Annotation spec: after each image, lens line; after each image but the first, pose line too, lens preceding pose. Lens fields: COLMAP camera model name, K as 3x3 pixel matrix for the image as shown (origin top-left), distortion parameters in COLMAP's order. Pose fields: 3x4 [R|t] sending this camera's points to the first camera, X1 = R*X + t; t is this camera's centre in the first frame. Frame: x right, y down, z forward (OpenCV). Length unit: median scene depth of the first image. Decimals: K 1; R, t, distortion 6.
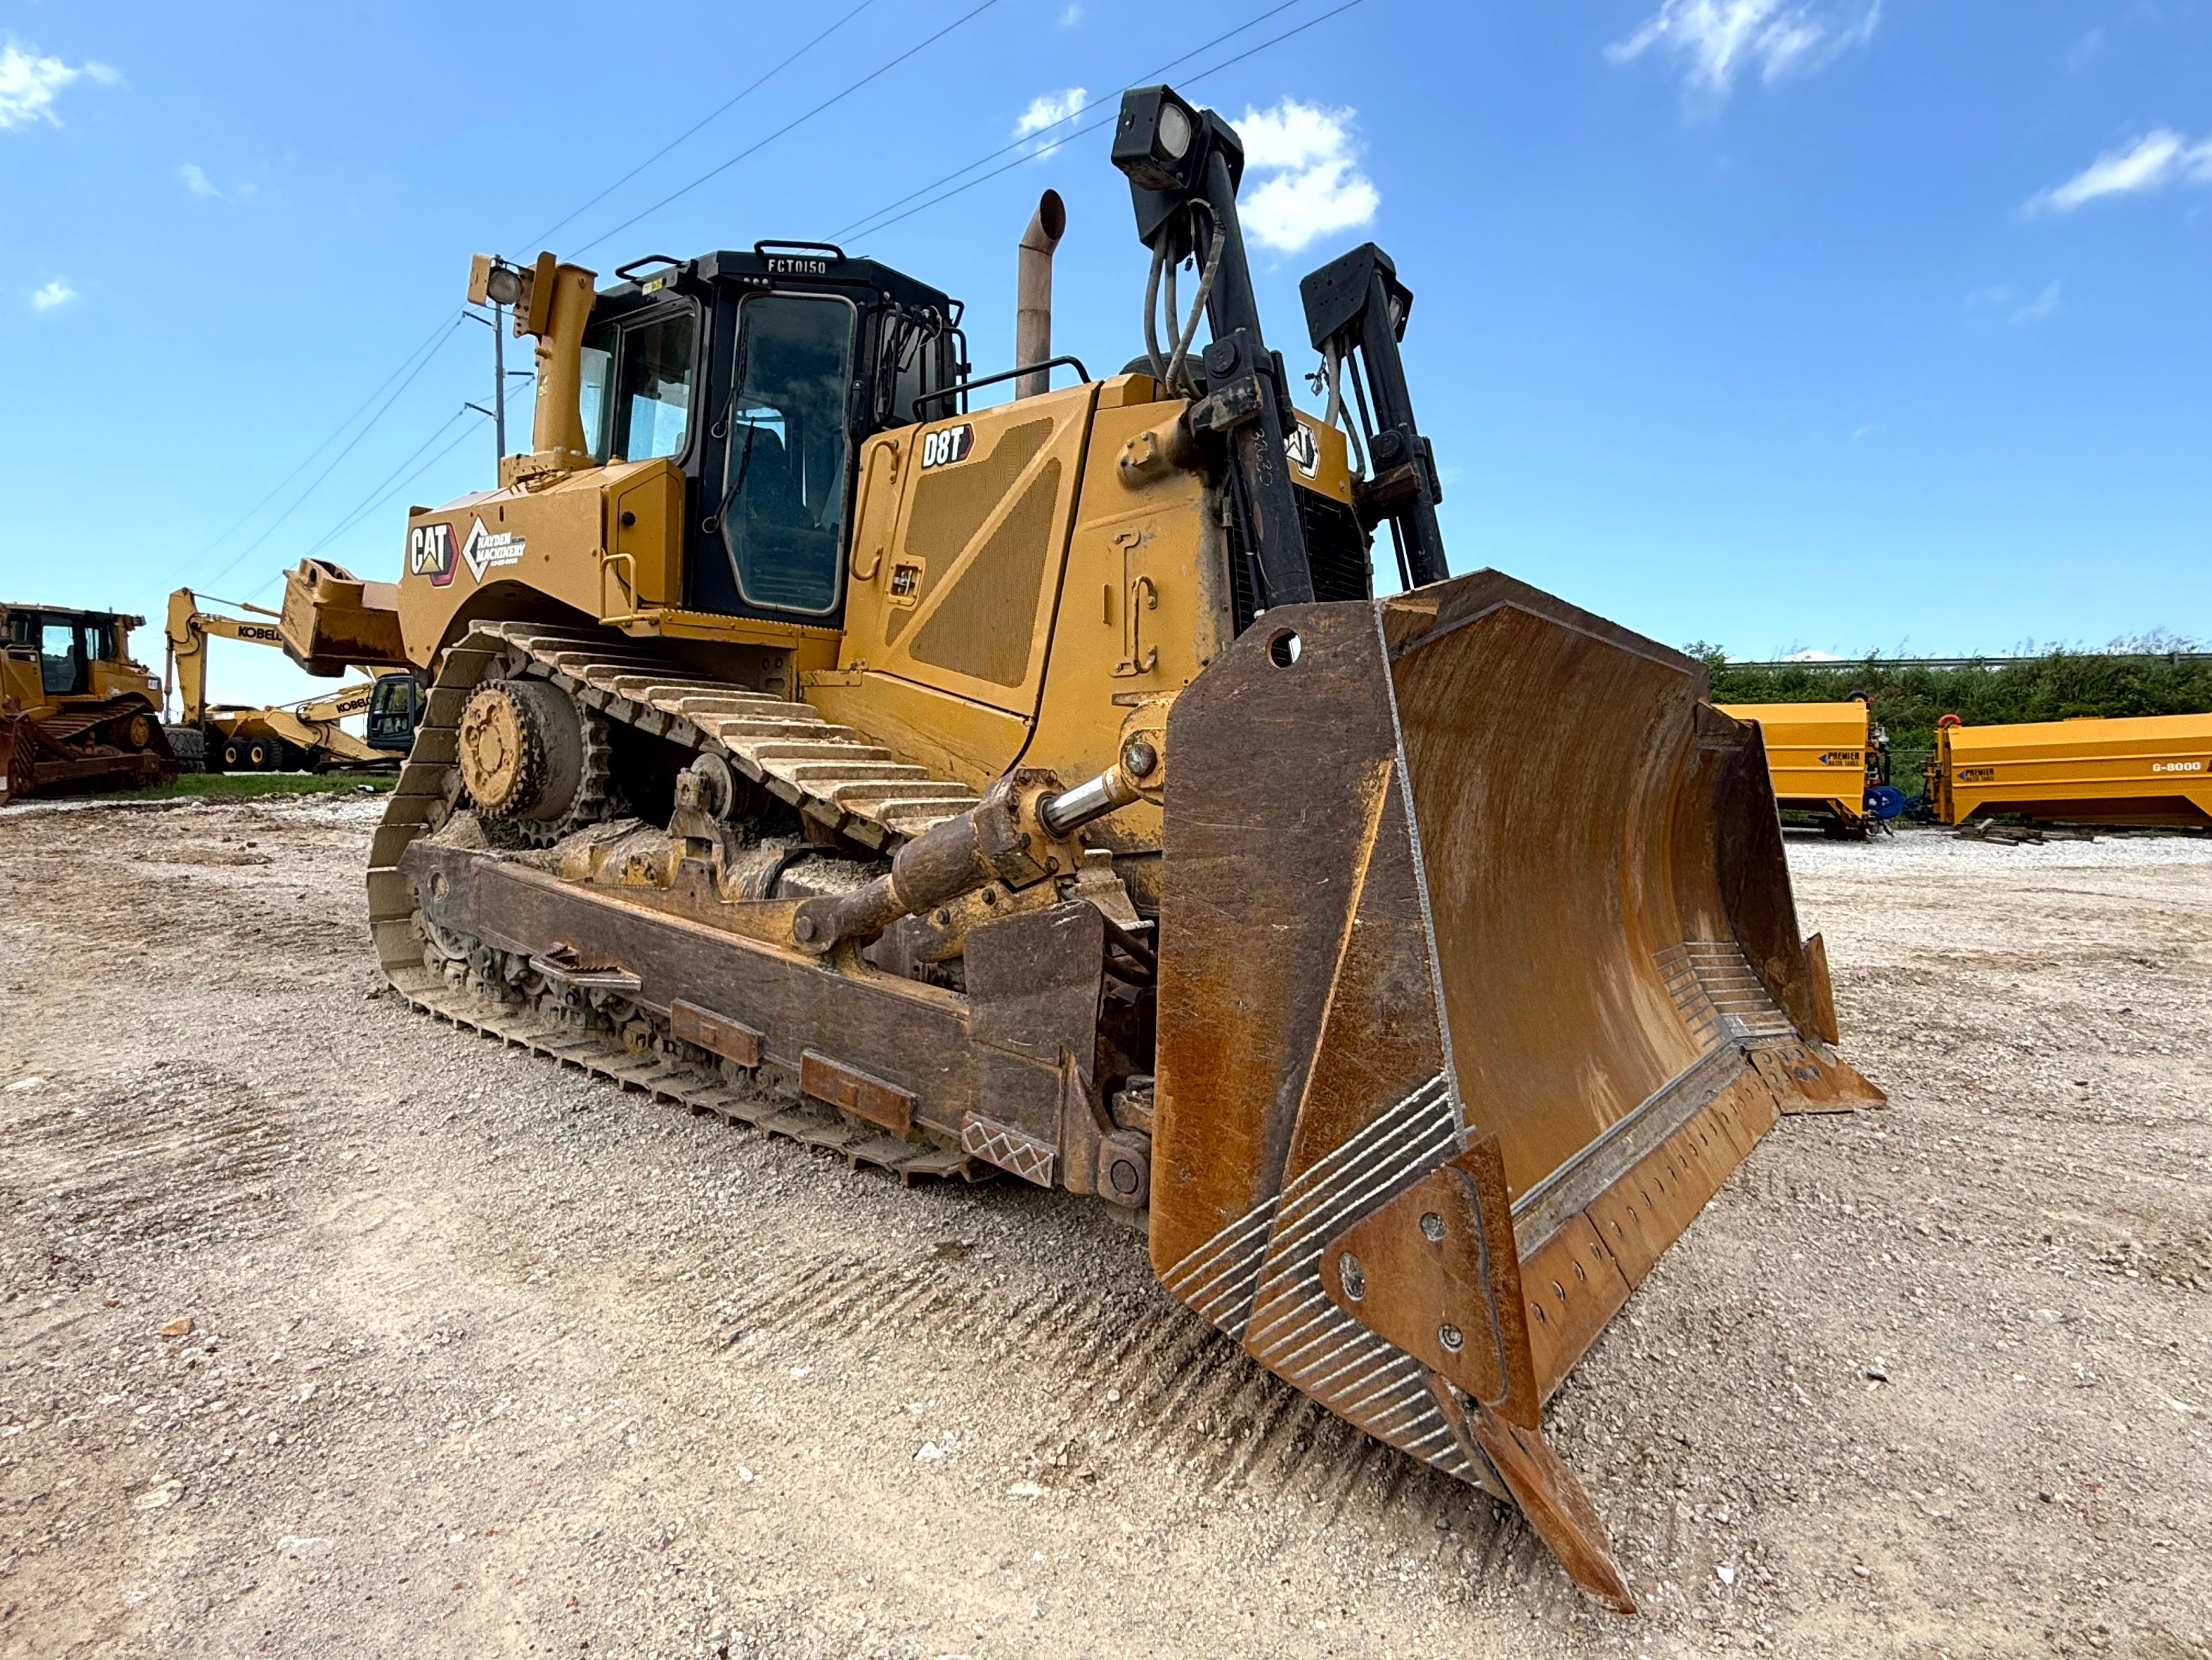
lens RADIAL K [[1337.0, 0, 1106.0], [0, 1337.0, 830.0], [0, 0, 1]] dist [0.017920, -0.000015]
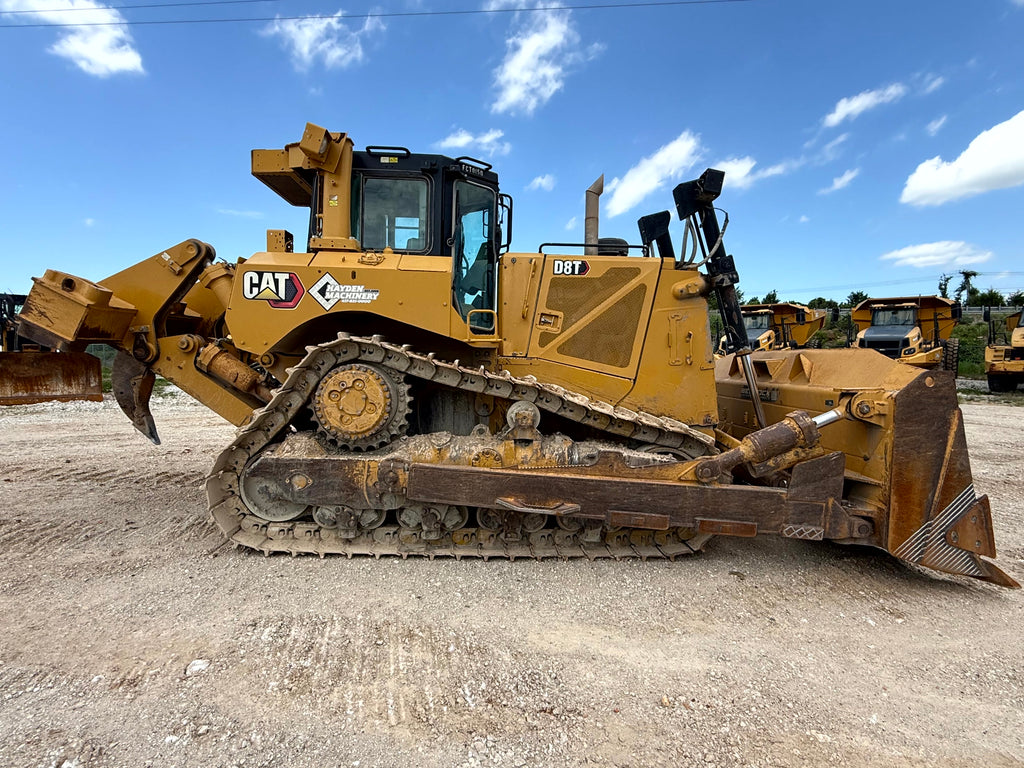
lens RADIAL K [[563.9, 0, 531.0], [0, 563.9, 385.1], [0, 0, 1]] dist [0.000162, 0.000894]
pose [[0.727736, -0.057504, 0.683442, -0.903883], [0.040134, 0.998342, 0.041265, -0.118651], [-0.684682, -0.002601, 0.728837, 0.299425]]
